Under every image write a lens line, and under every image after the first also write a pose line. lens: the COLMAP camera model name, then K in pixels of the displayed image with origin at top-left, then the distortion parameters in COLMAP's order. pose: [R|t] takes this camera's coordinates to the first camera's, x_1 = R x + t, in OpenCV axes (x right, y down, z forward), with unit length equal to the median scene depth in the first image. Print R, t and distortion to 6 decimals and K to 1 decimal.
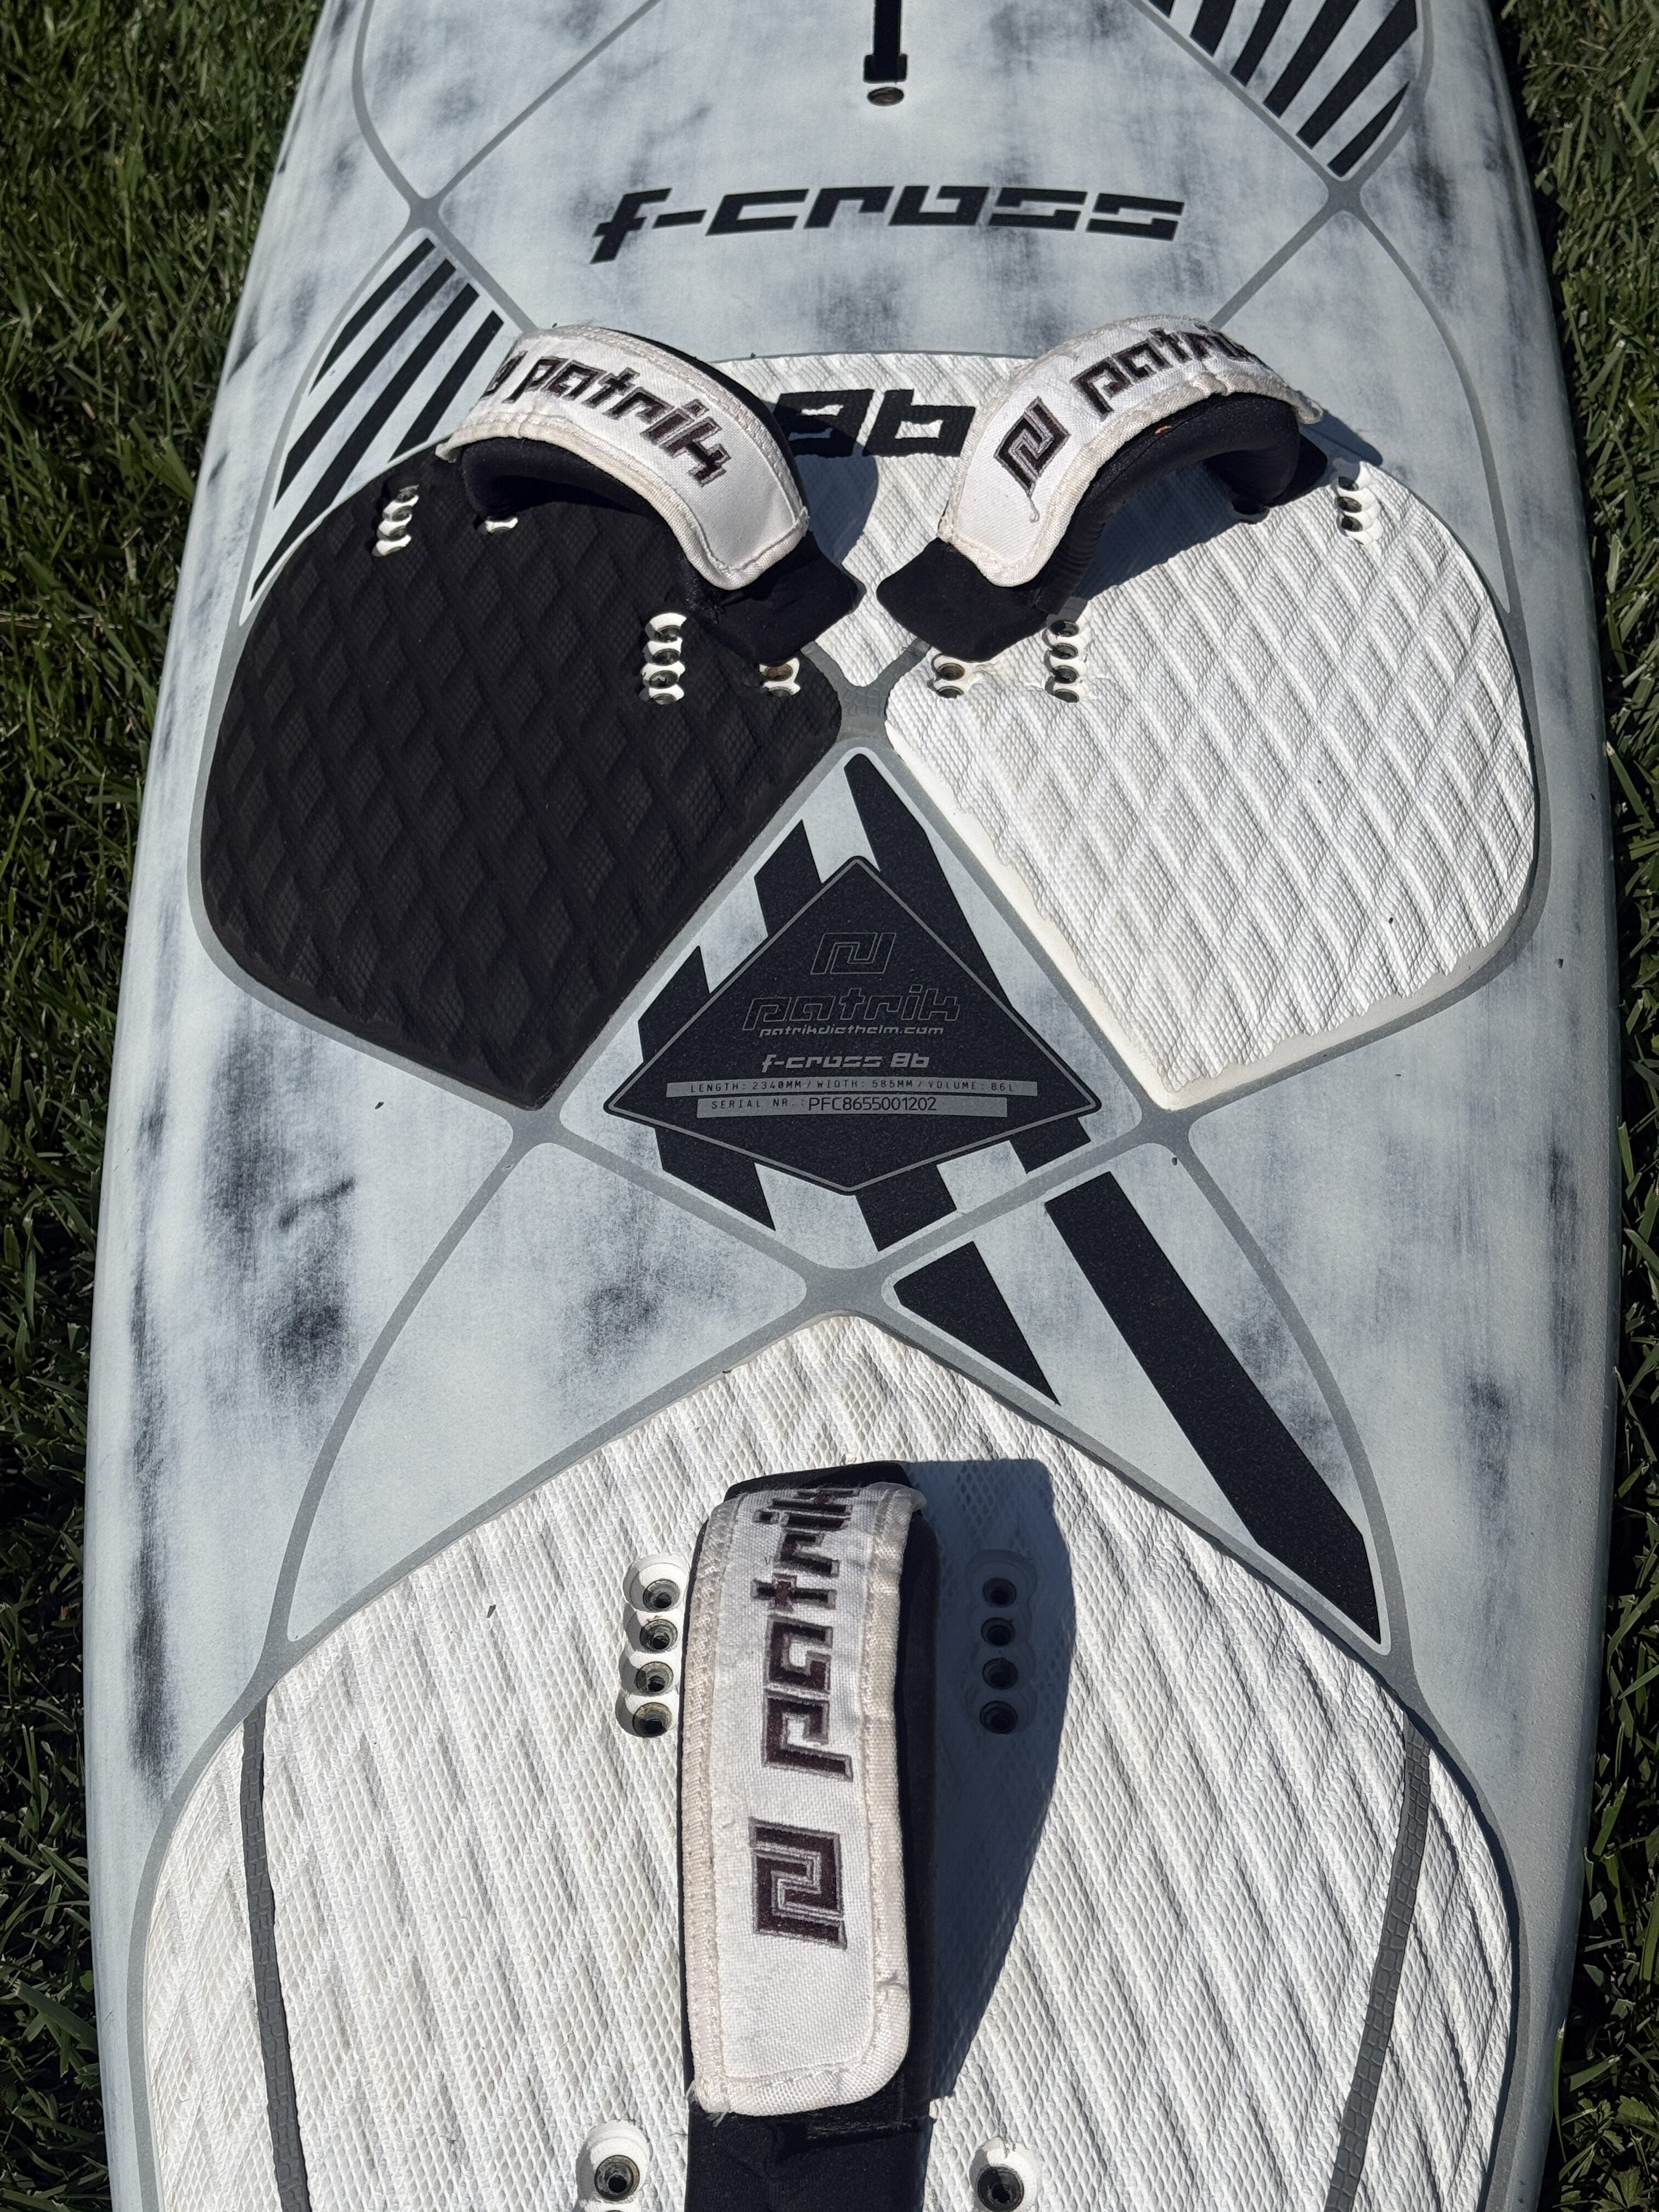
lens RADIAL K [[3063.4, 0, 829.5], [0, 3063.4, 1106.0], [0, 0, 1]] dist [0.136983, -0.087461]
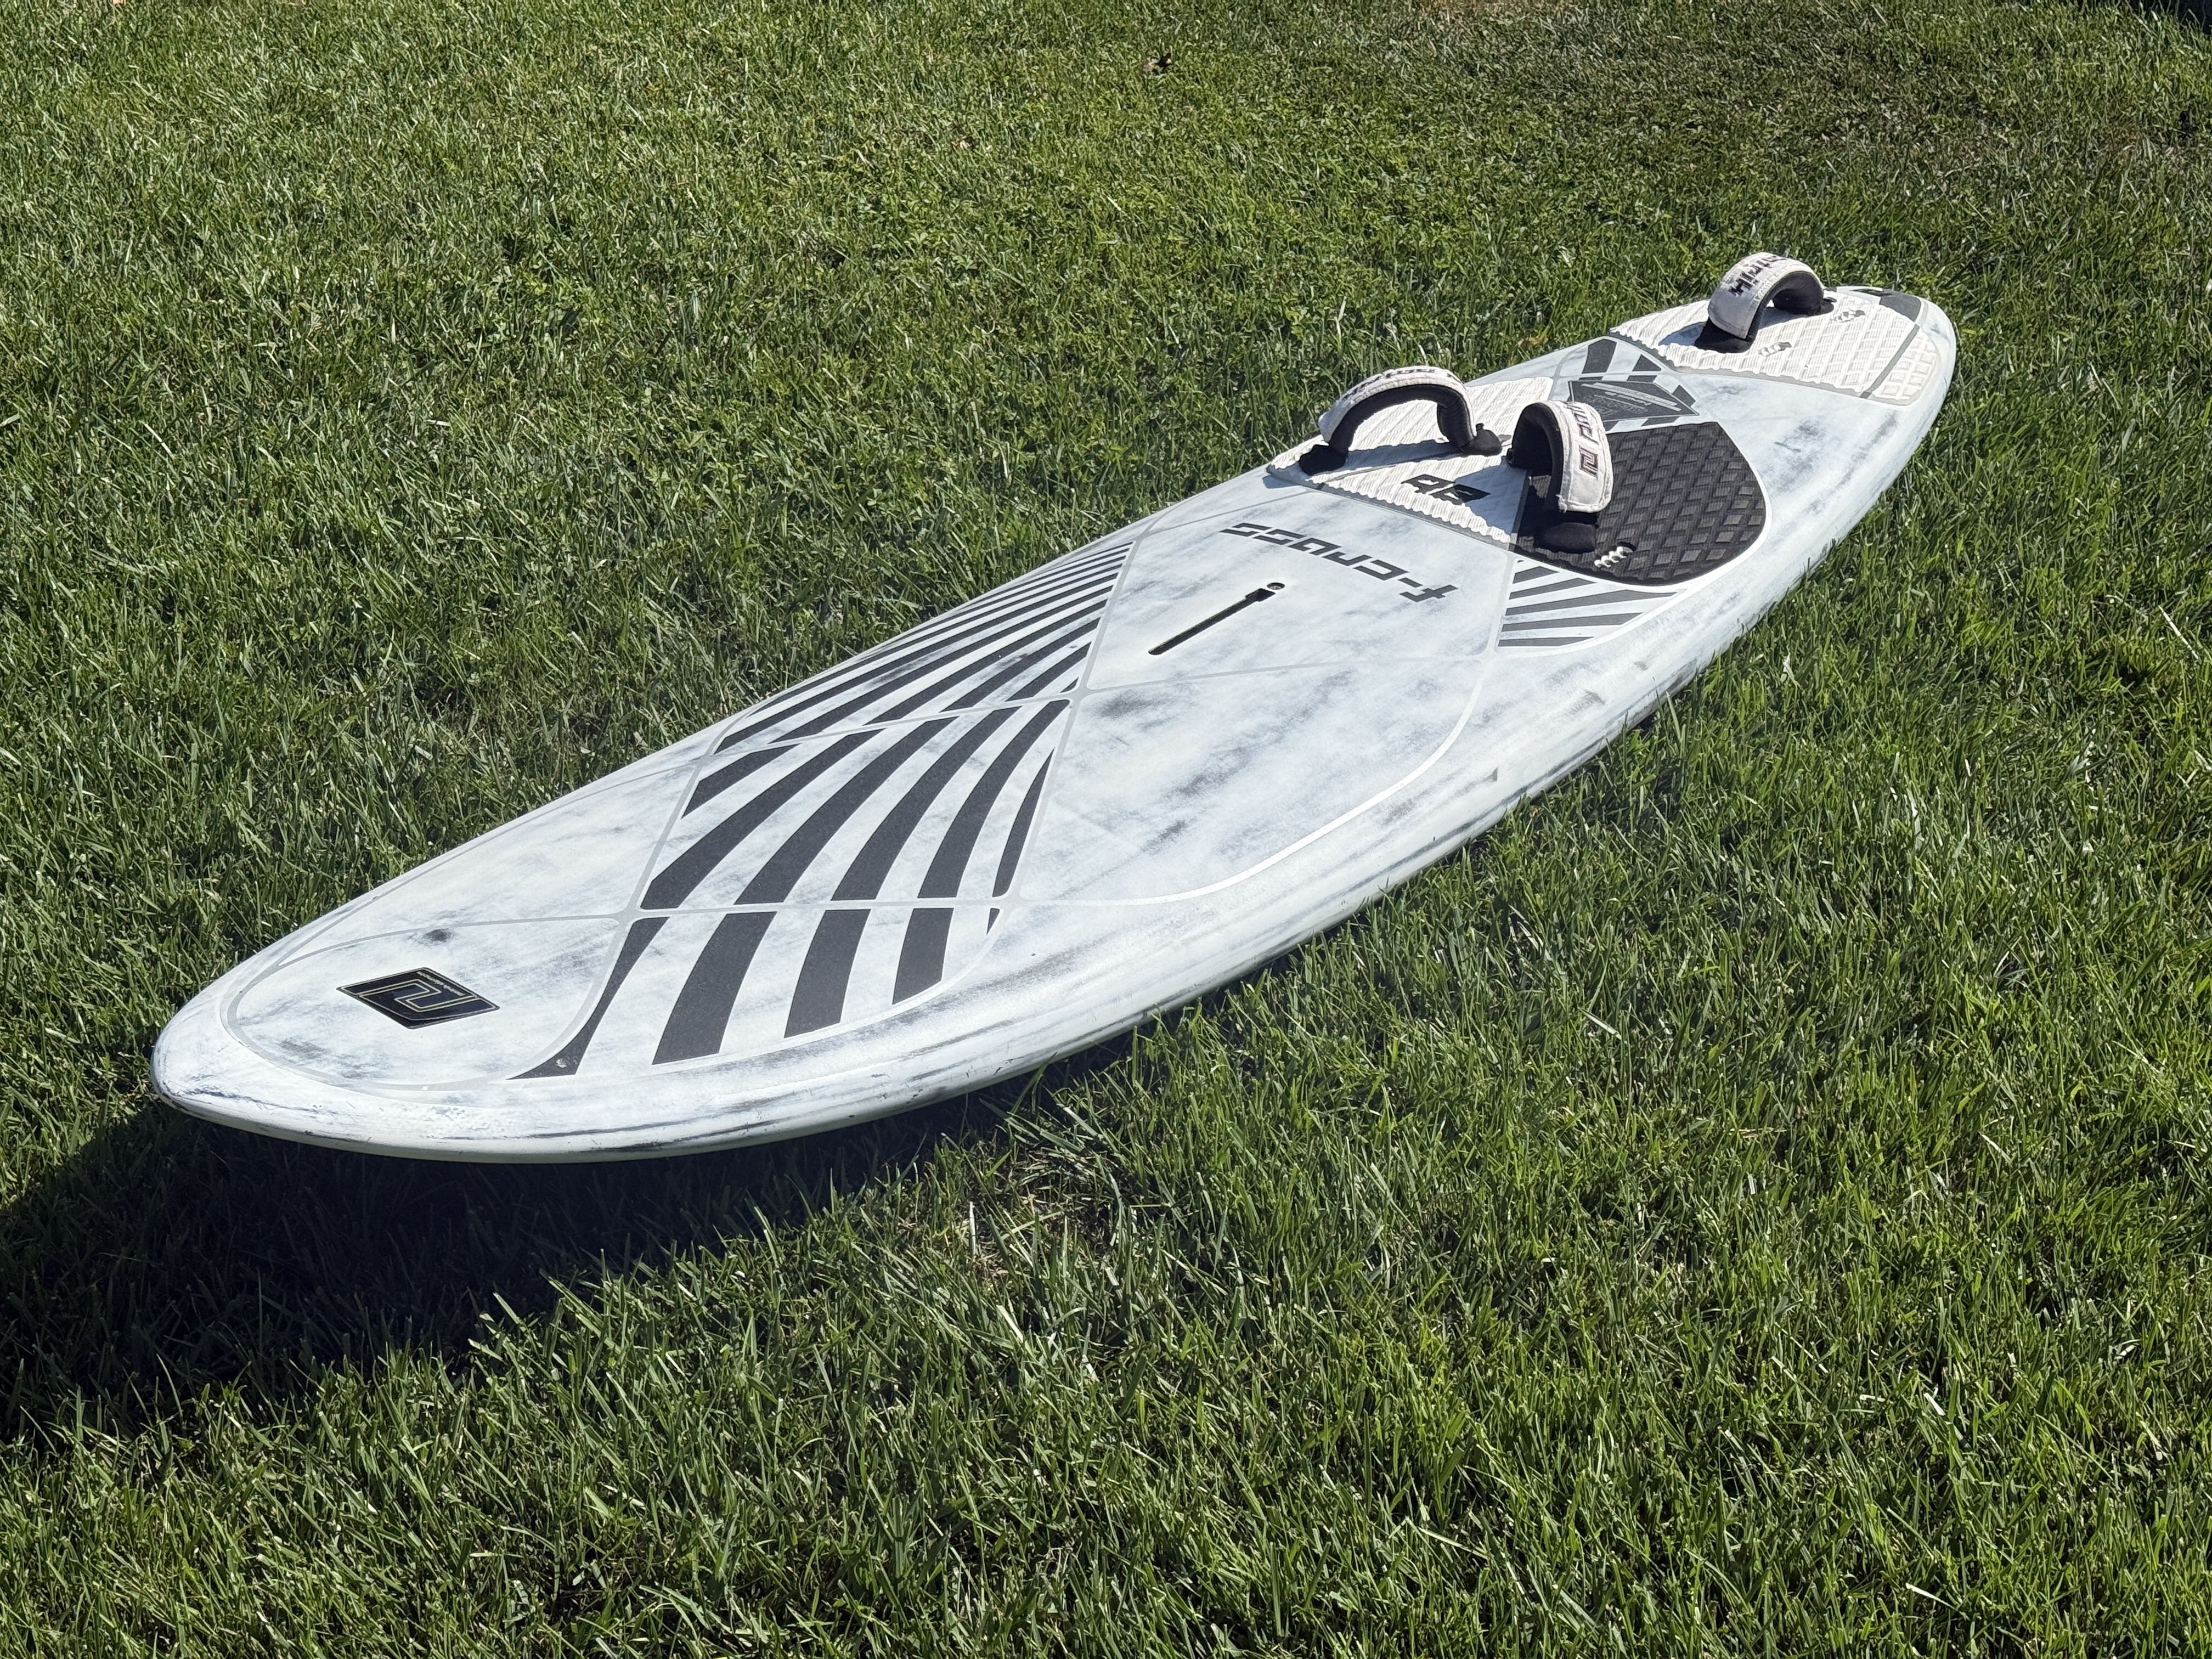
lens RADIAL K [[3063.4, 0, 1106.0], [0, 3063.4, 829.5], [0, 0, 1]] dist [0.136983, -0.087461]
pose [[-0.778234, -0.278052, 0.563063, -1.397375], [0.481644, 0.311056, 0.819307, -2.567674], [-0.402954, 0.908808, -0.108152, 1.808907]]
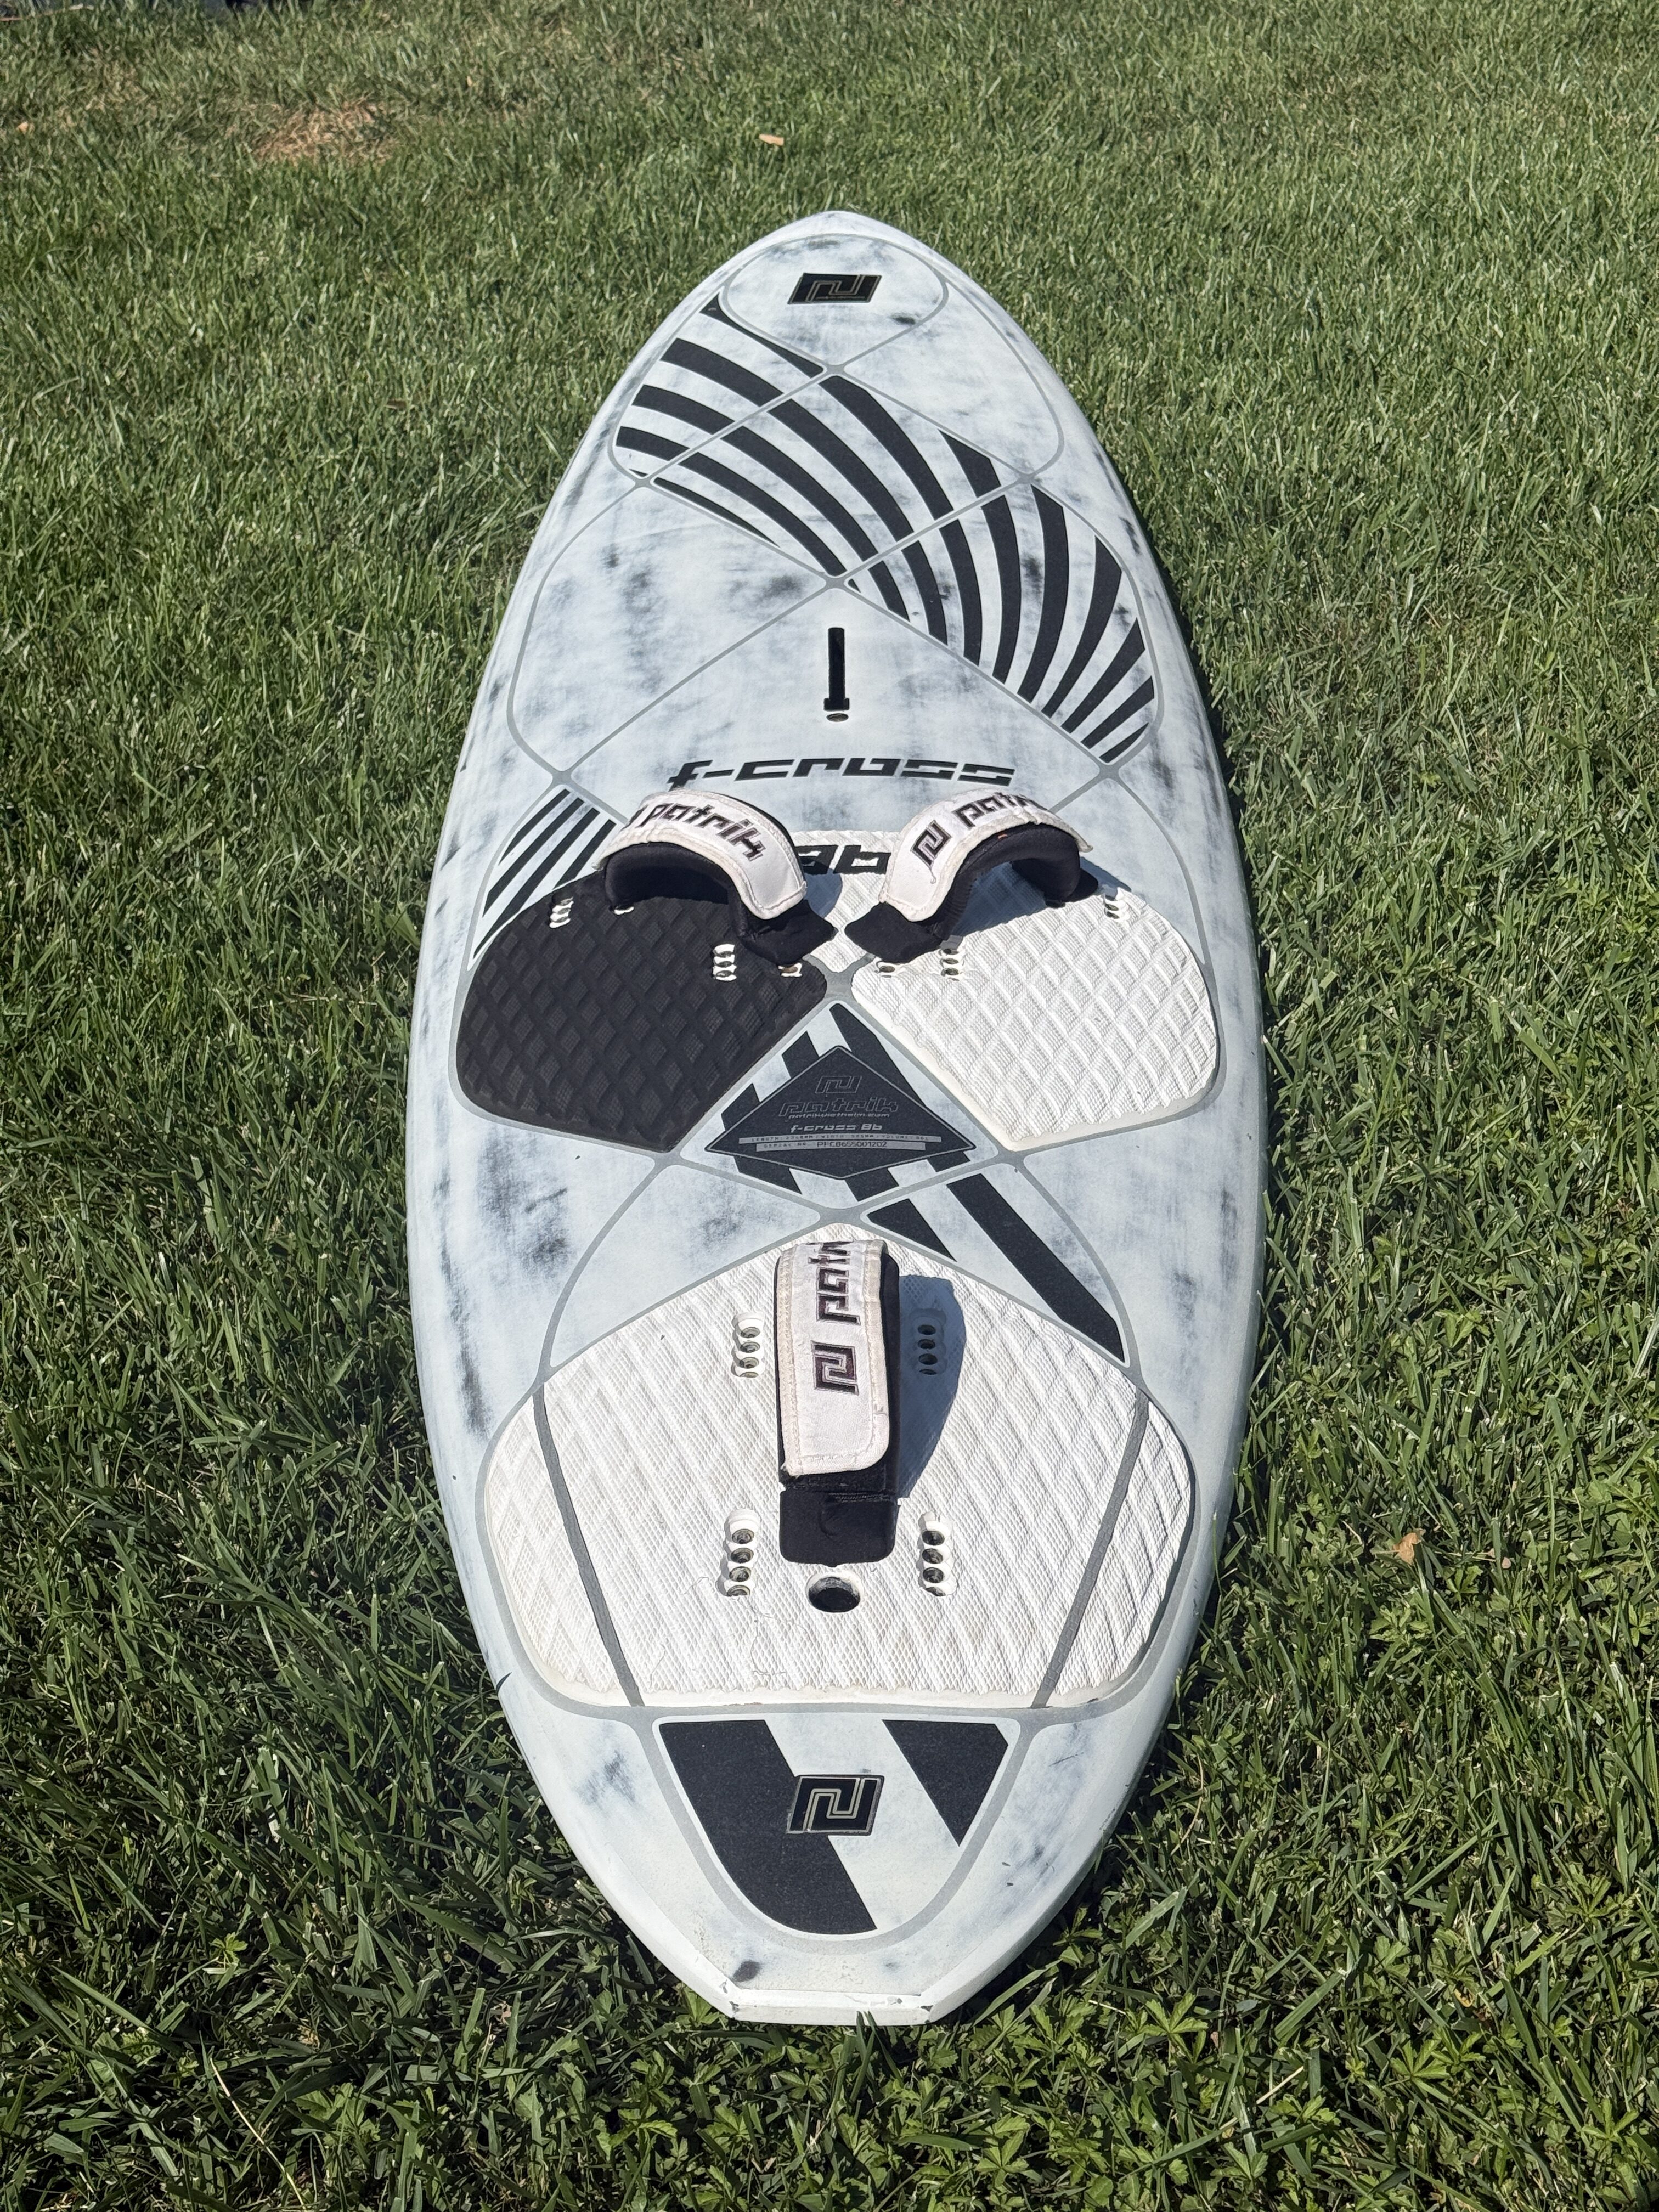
lens RADIAL K [[3063.4, 0, 829.5], [0, 3063.4, 1106.0], [0, 0, 1]] dist [0.136983, -0.087461]
pose [[0.999220, 0.006484, 0.038949, -0.063653], [0.004726, 0.959698, -0.280995, 0.441312], [-0.039201, 0.280960, 0.958919, -0.687456]]
